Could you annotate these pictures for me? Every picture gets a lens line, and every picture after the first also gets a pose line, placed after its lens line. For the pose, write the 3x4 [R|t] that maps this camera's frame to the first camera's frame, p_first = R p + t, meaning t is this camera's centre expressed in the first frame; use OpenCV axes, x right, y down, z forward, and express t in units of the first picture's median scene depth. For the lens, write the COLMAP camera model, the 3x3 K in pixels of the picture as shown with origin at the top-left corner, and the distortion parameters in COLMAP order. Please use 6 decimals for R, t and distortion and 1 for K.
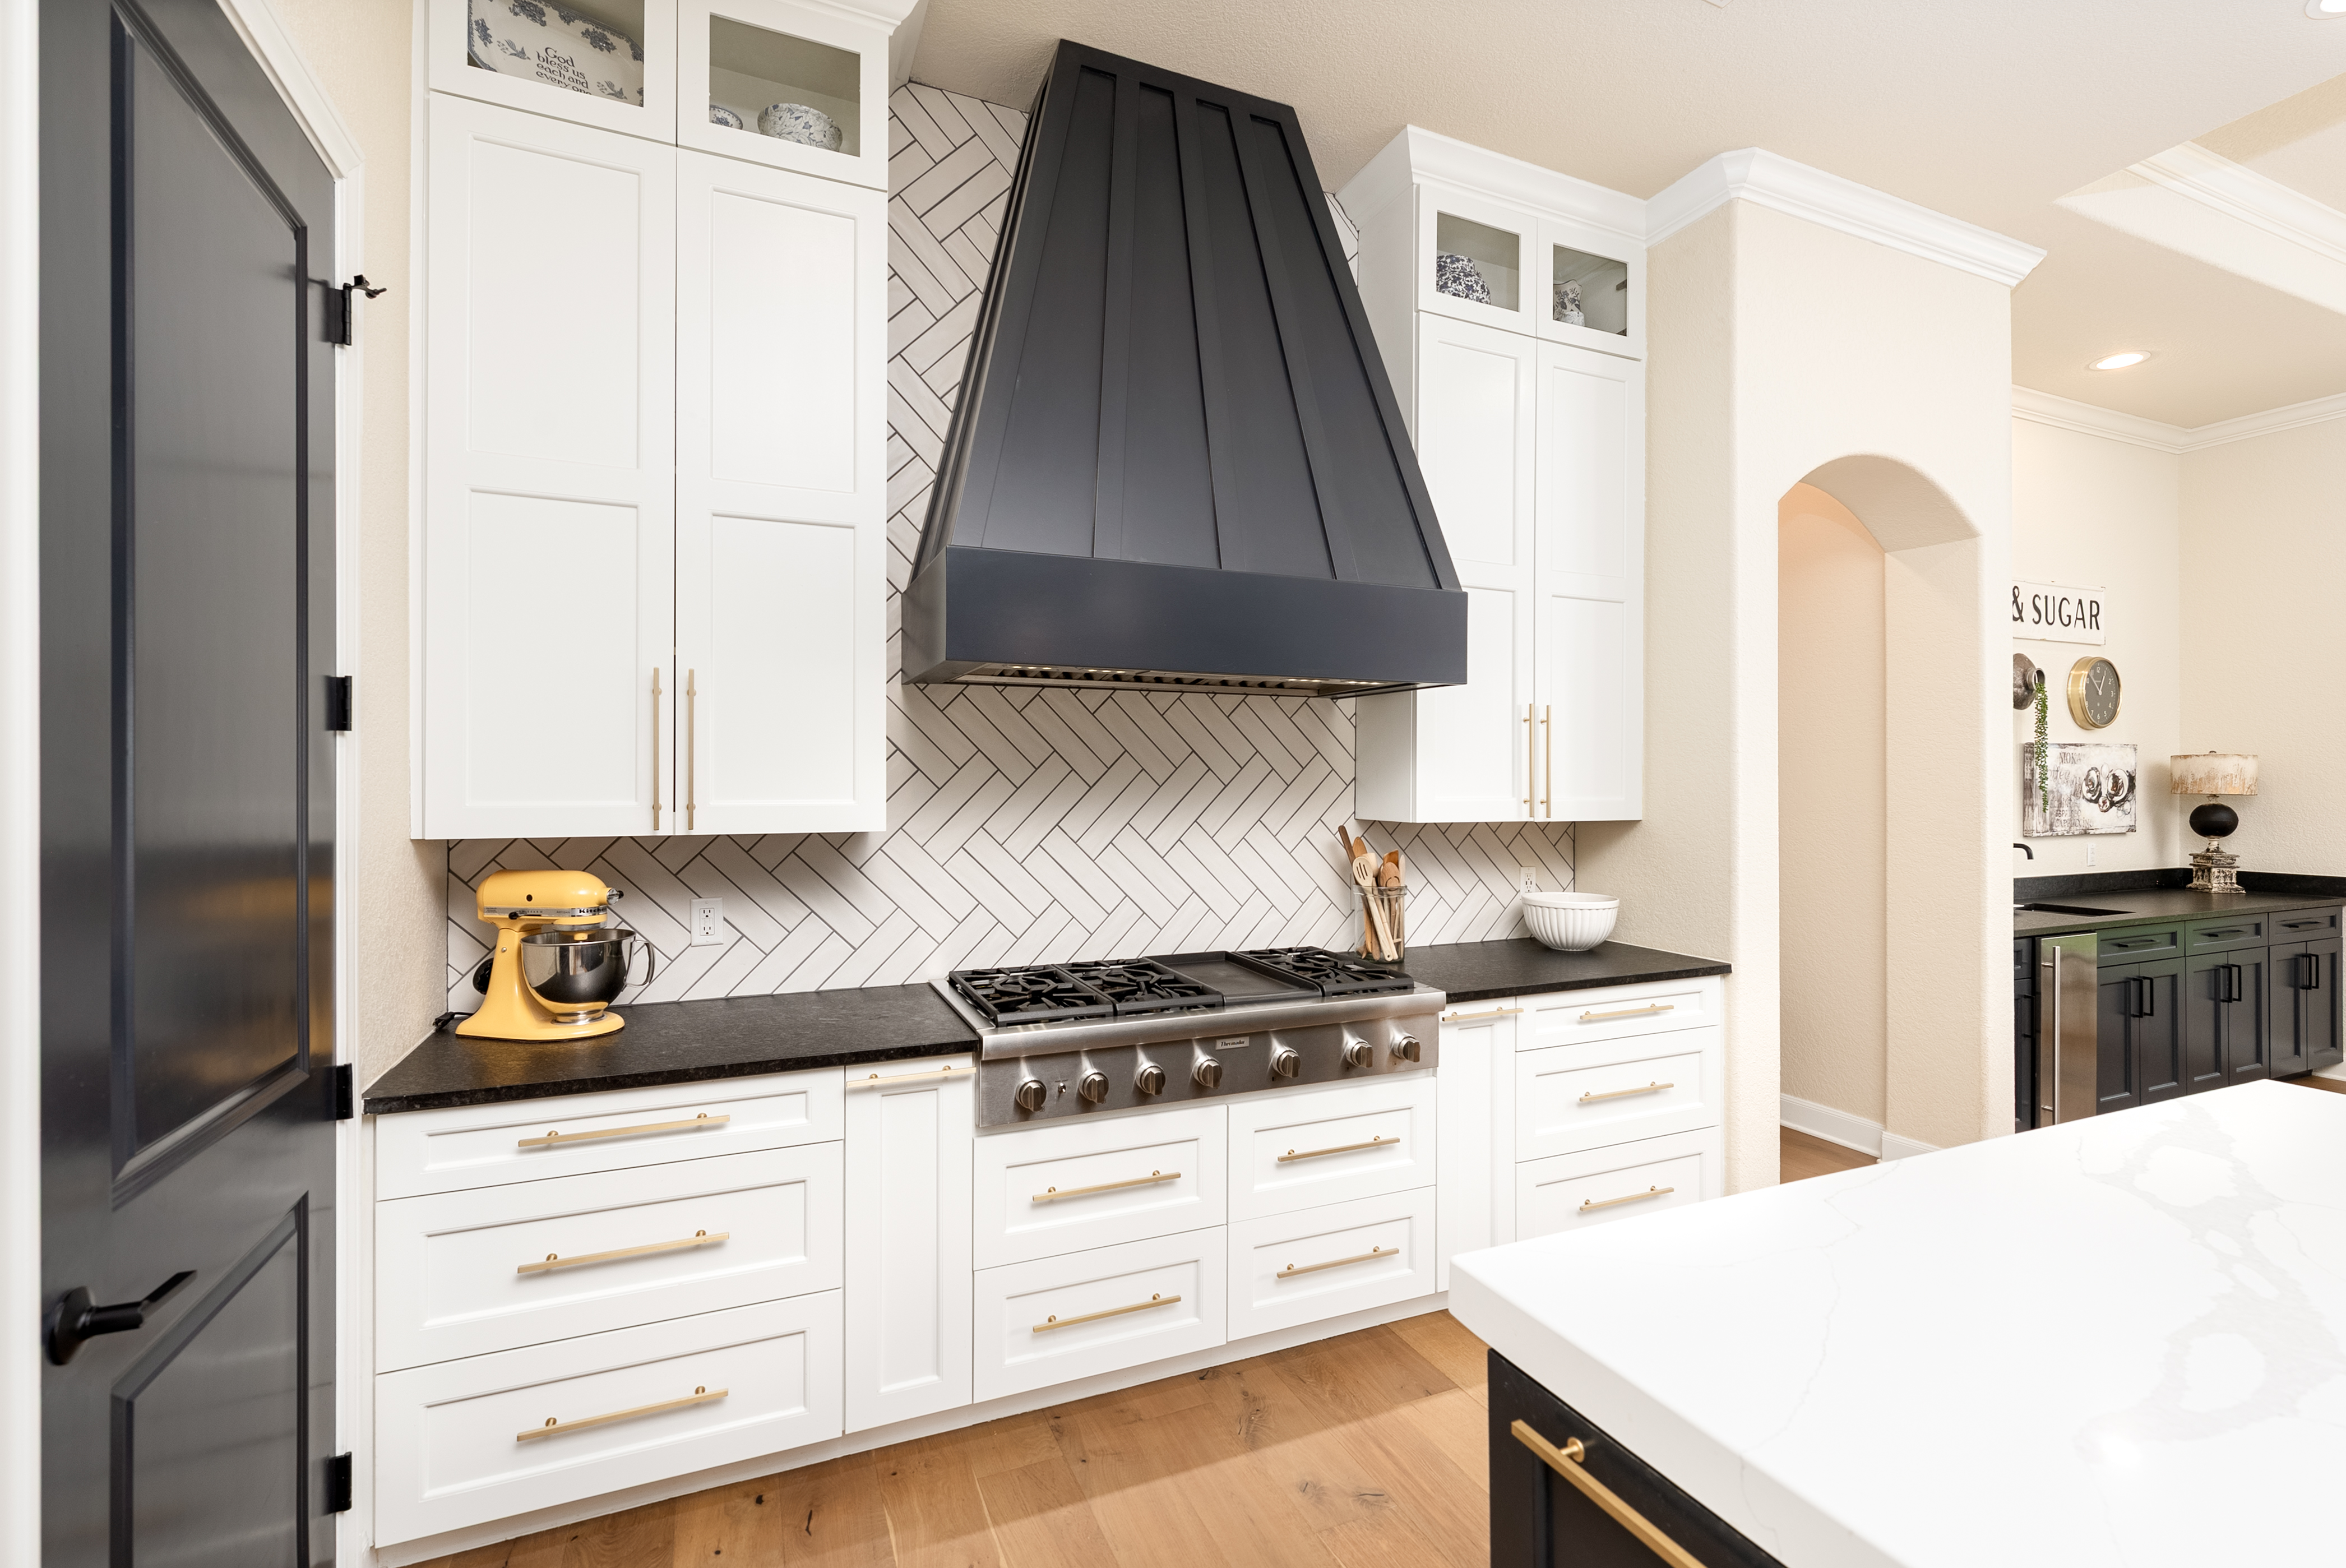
lens RADIAL K [[1019.0, 0, 1172.5], [0, 1019.0, 772.2], [0, 0, 1]] dist [0.000033, 0.000050]
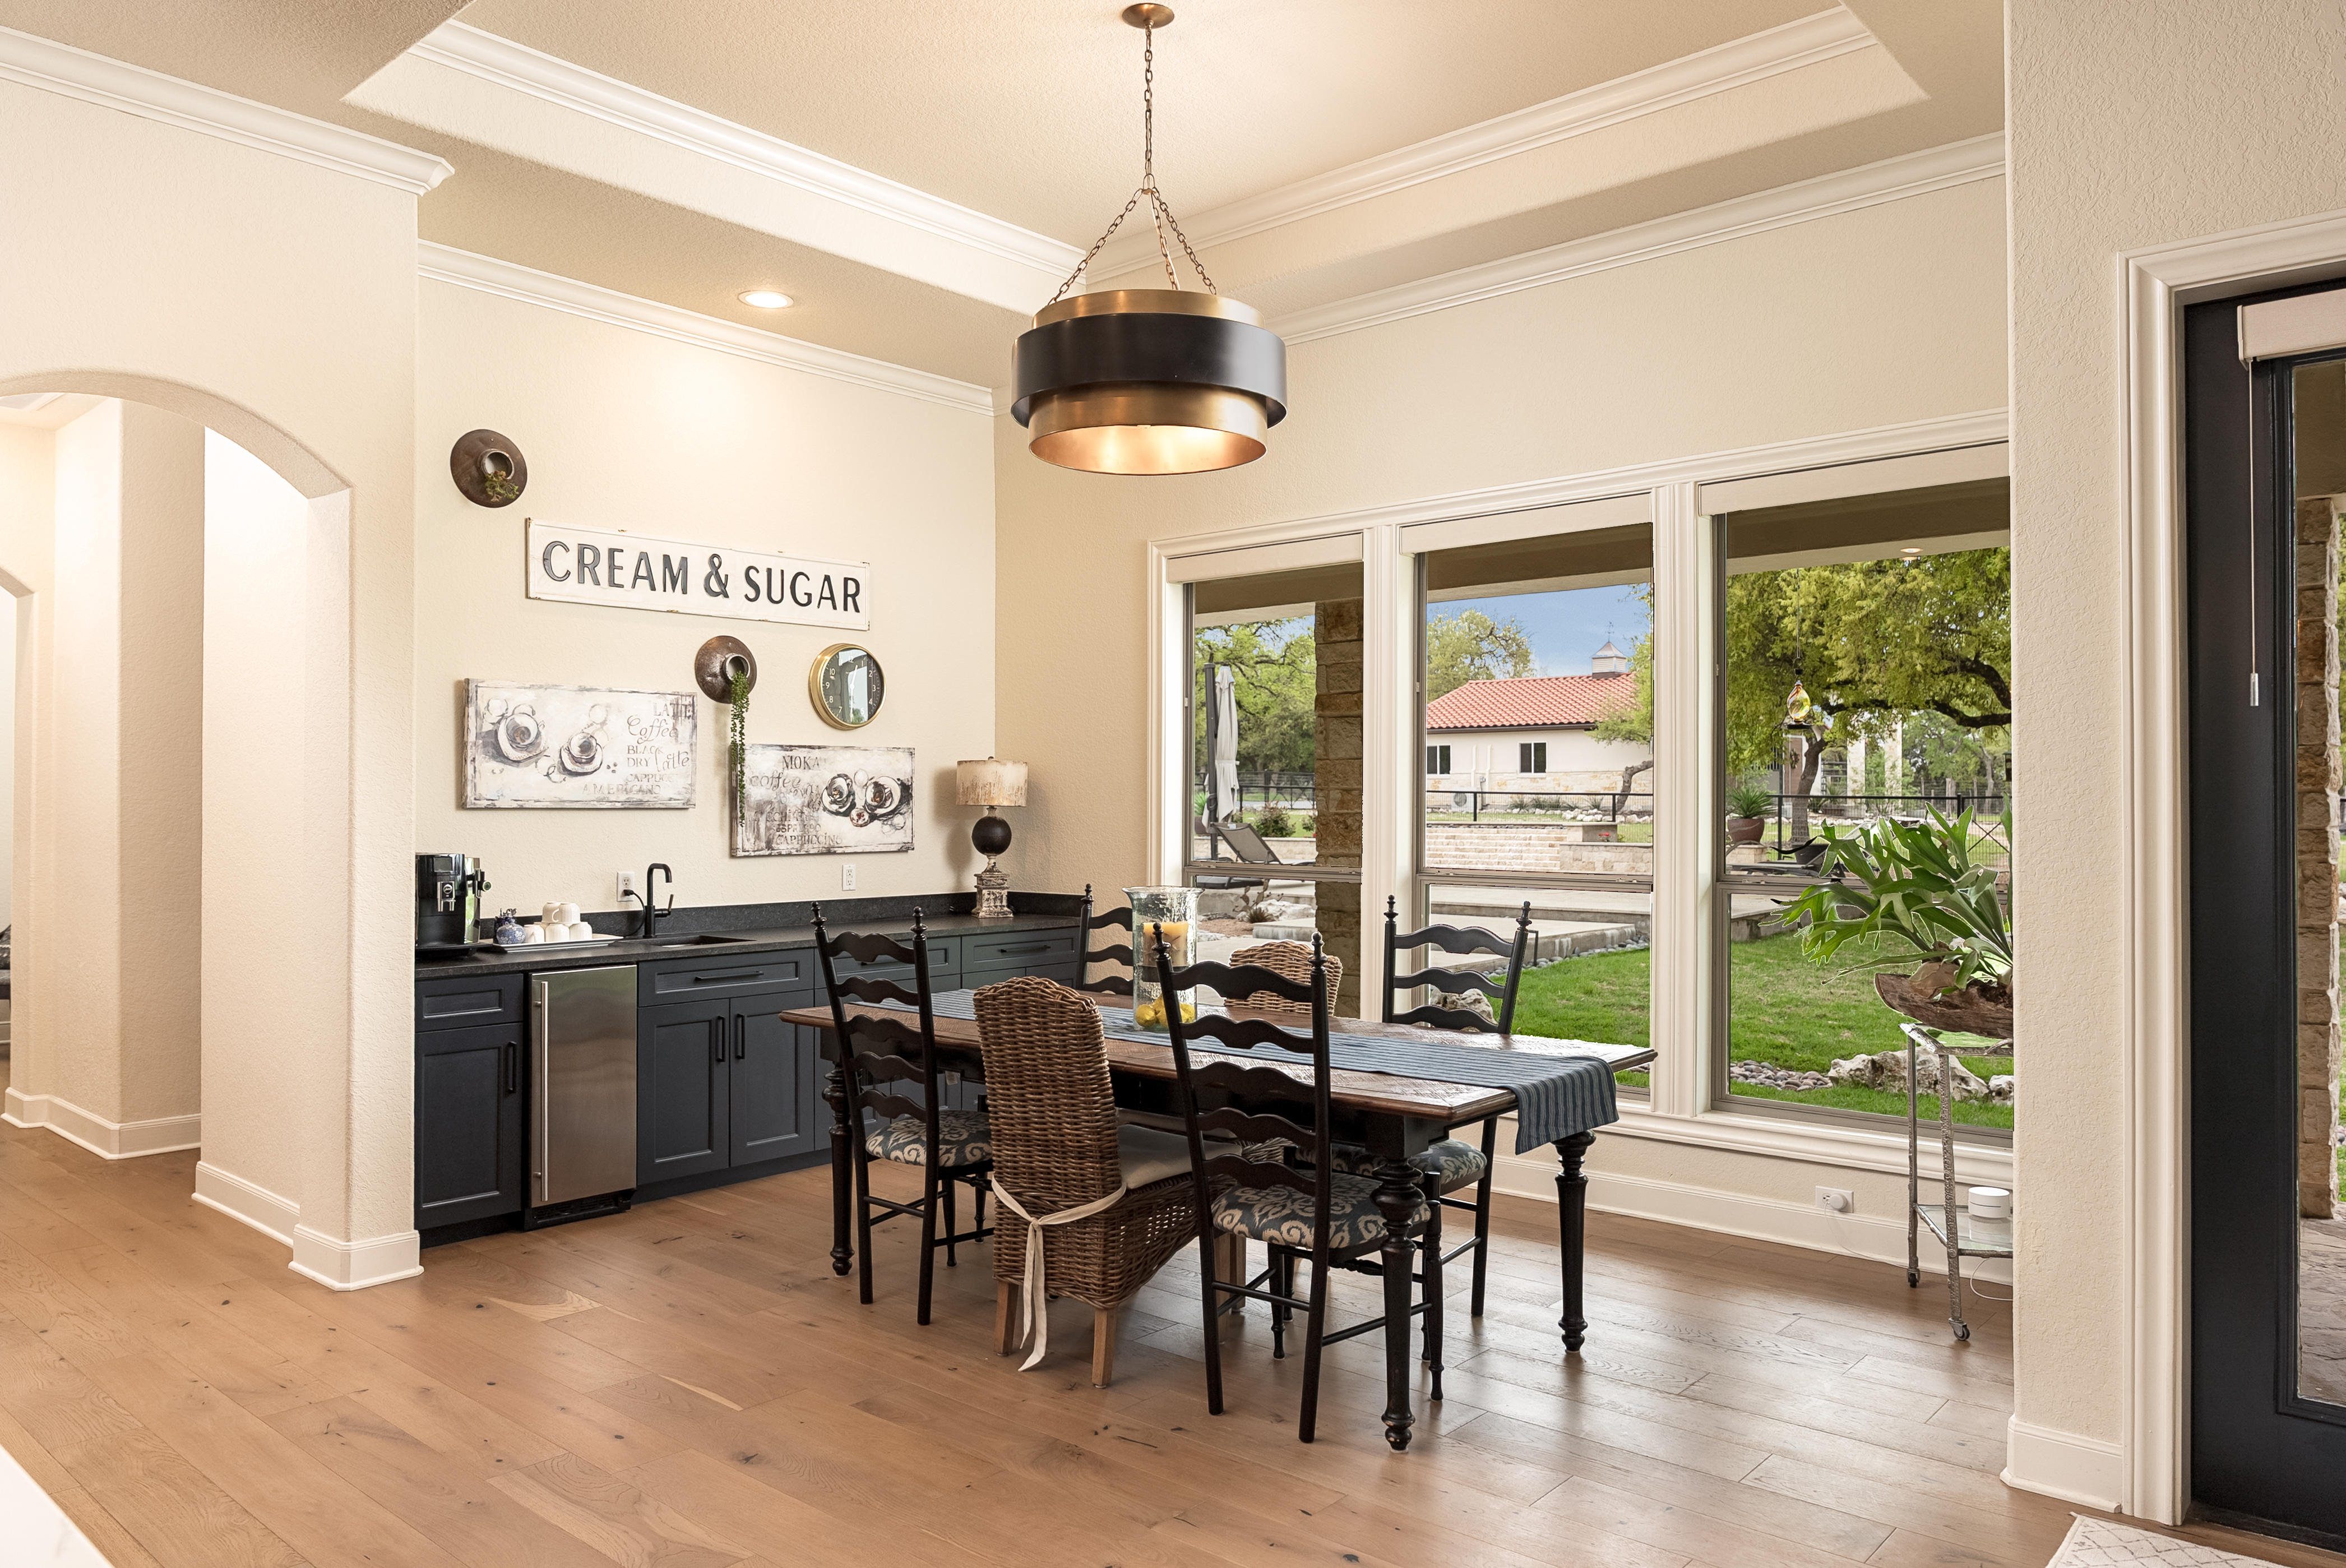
lens RADIAL K [[1570.6, 0, 1170.3], [0, 1570.6, 791.3], [0, 0, 1]] dist [-0.020143, -0.003101]
pose [[0.910025, 0.000878, 0.414552, 0.615496], [0.000289, 0.999996, -0.002752, 0.013437], [-0.414553, 0.002624, 0.910021, -0.304124]]
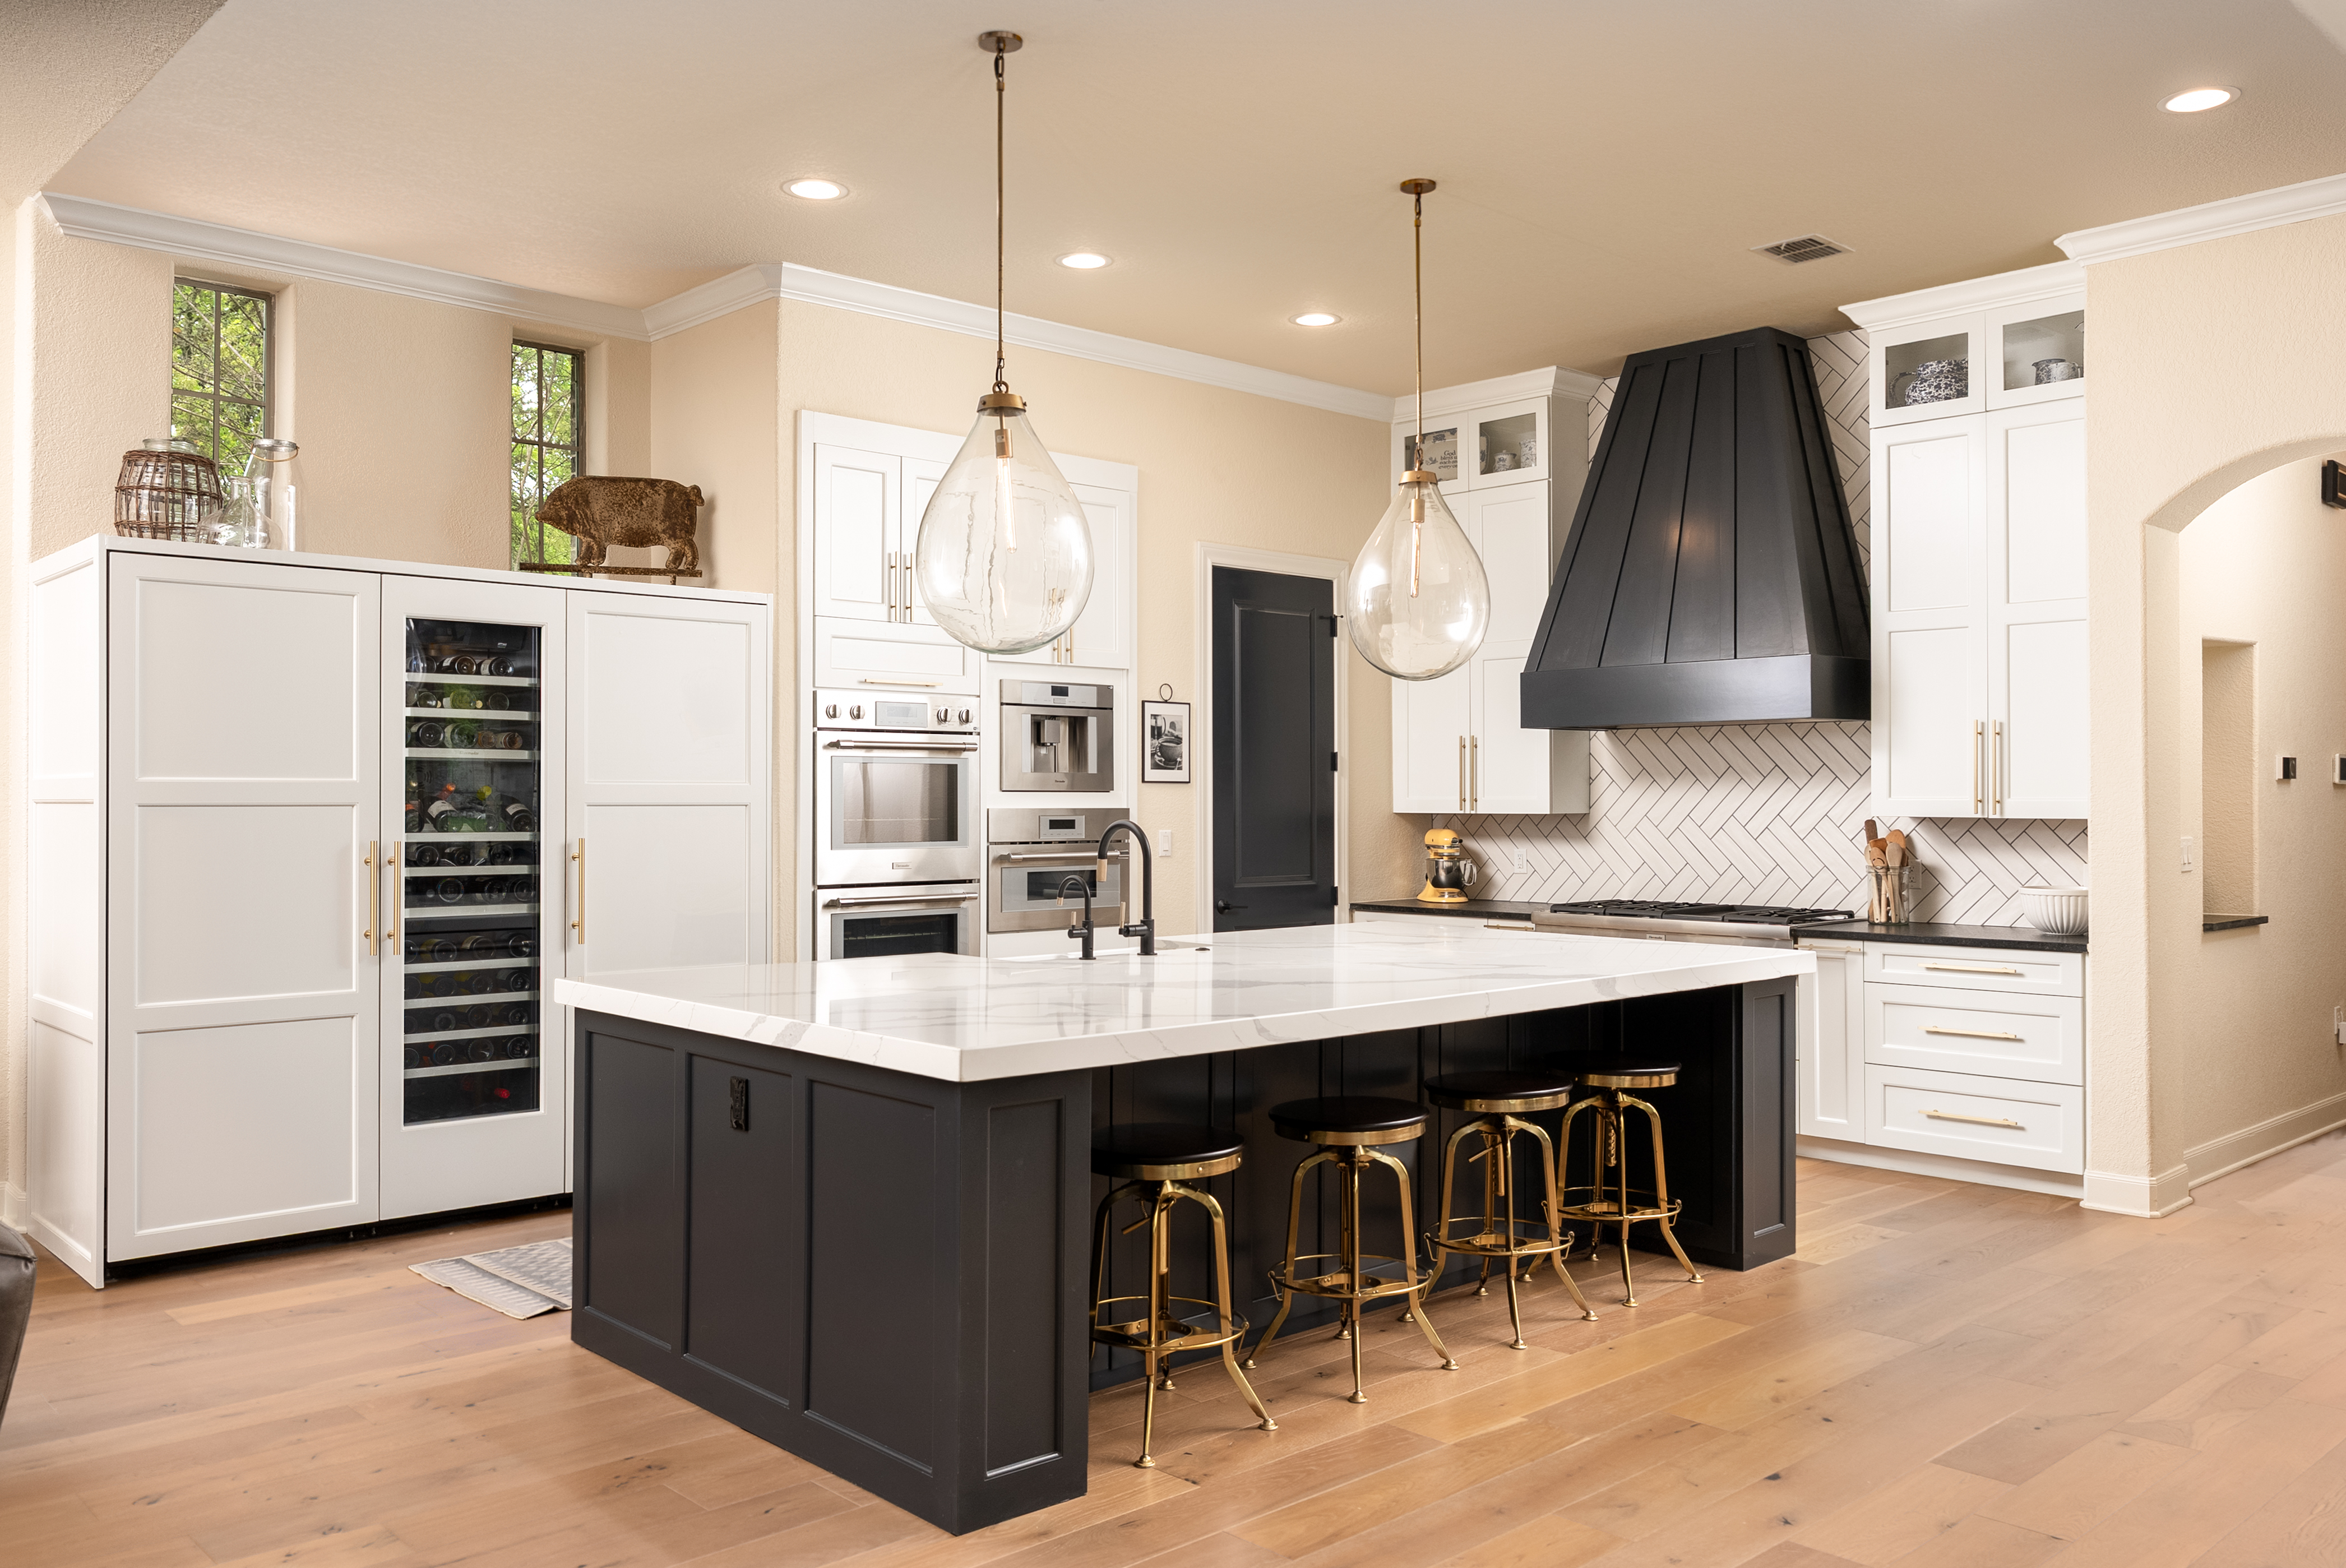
lens RADIAL K [[1828.3, 0, 1170.5], [0, 1828.3, 788.1], [0, 0, 1]] dist [0.007328, -0.000287]
pose [[0.338846, -0.005496, -0.940826, 1.287755], [0.010673, 0.999941, -0.001998, 0.004633], [0.940781, -0.009365, 0.338885, -0.395644]]
